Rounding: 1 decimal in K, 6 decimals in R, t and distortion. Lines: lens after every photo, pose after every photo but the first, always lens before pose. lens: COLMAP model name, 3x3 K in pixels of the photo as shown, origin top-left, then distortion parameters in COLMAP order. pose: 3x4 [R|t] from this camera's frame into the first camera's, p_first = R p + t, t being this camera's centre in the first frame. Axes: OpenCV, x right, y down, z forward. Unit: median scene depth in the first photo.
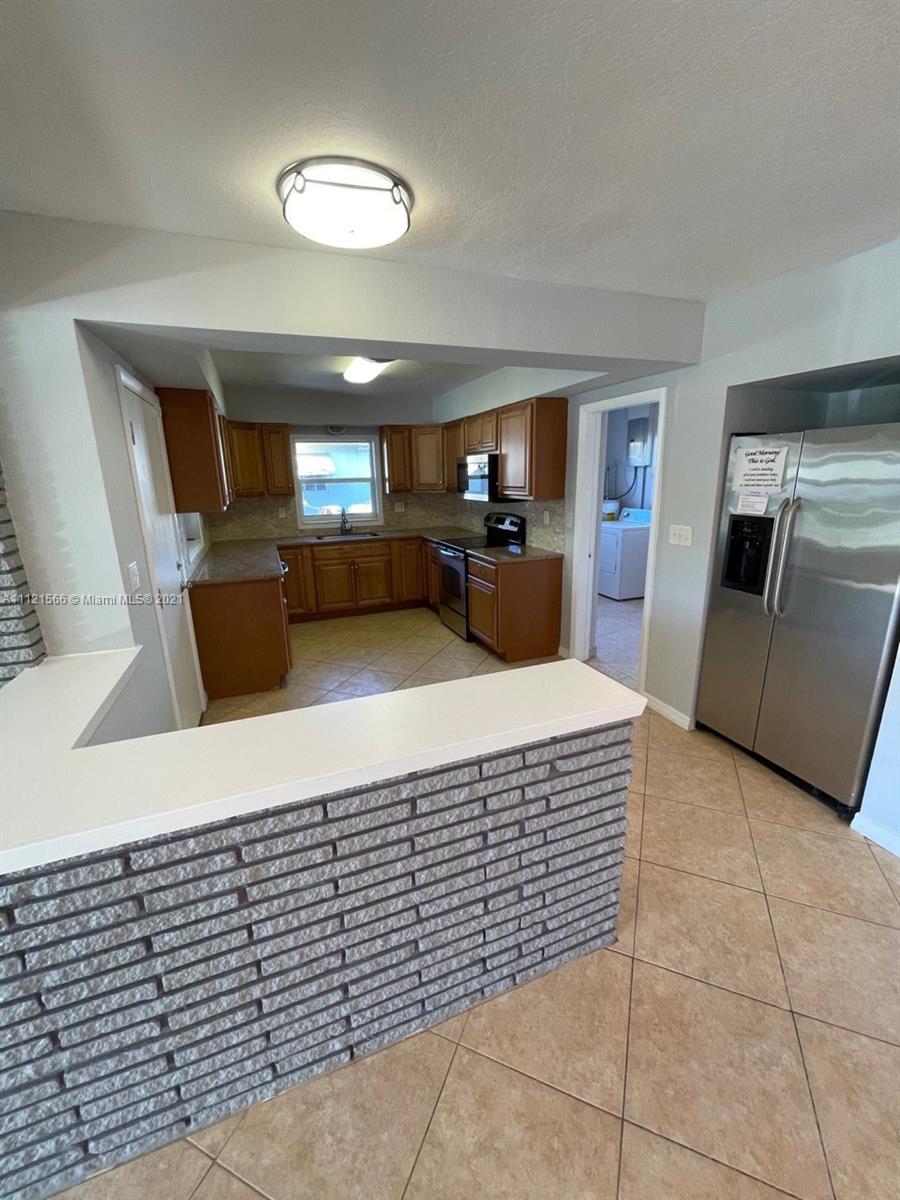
lens RADIAL K [[488.6, 0, 461.2], [0, 488.6, 597.4], [0, 0, 1]] dist [0.004862, 0.000316]
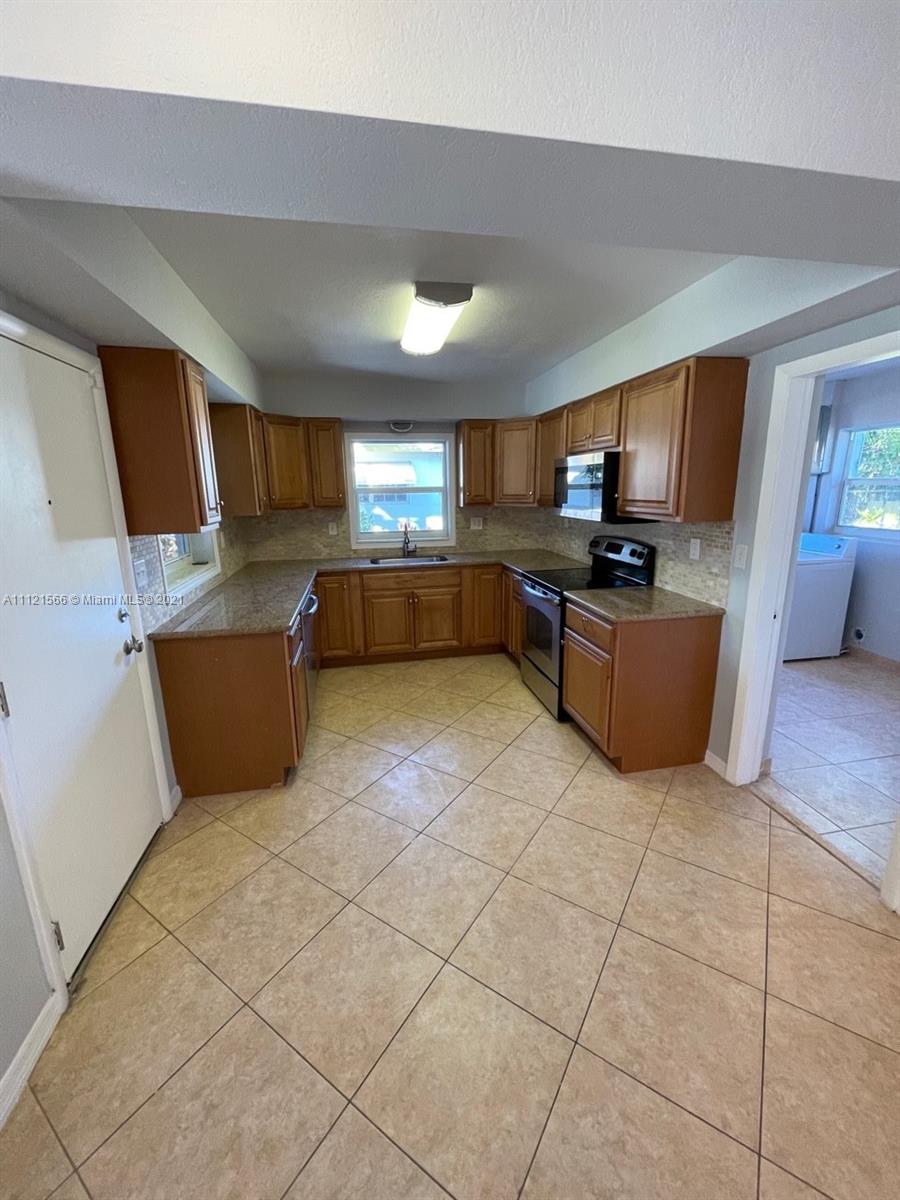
lens RADIAL K [[488.6, 0, 455.7], [0, 488.6, 596.6], [0, 0, 1]] dist [0.004862, 0.000316]
pose [[0.982268, 0.047004, -0.181494, -0.012236], [-0.051209, 0.998516, -0.018546, -0.061293], [0.180353, 0.027511, 0.983217, 0.263258]]
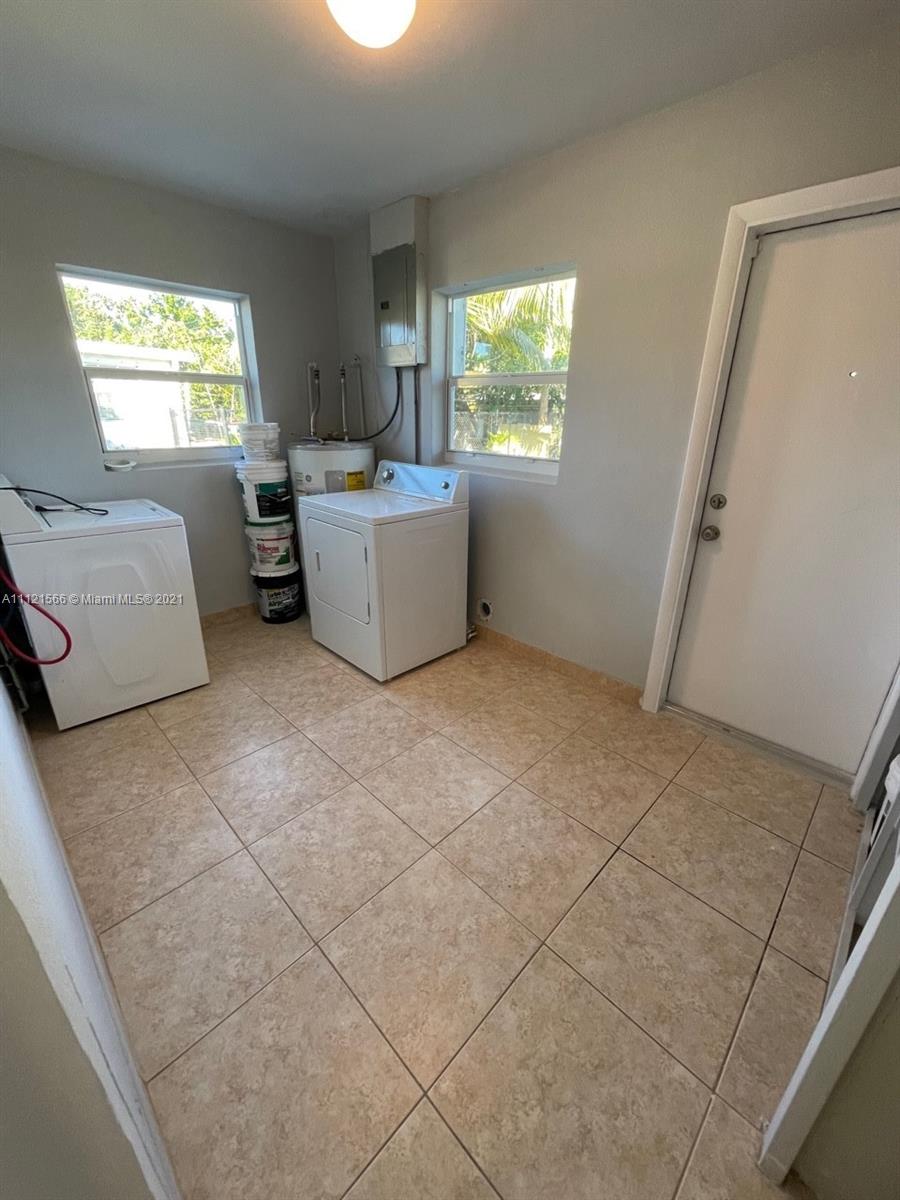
lens RADIAL K [[488.6, 0, 448.8], [0, 488.6, 607.5], [0, 0, 1]] dist [0.004862, 0.000316]
pose [[0.920961, -0.125339, 0.368945, 0.268218], [0.074353, 0.985983, 0.149359, -0.145039], [-0.382495, -0.110122, 0.917372, 0.705957]]
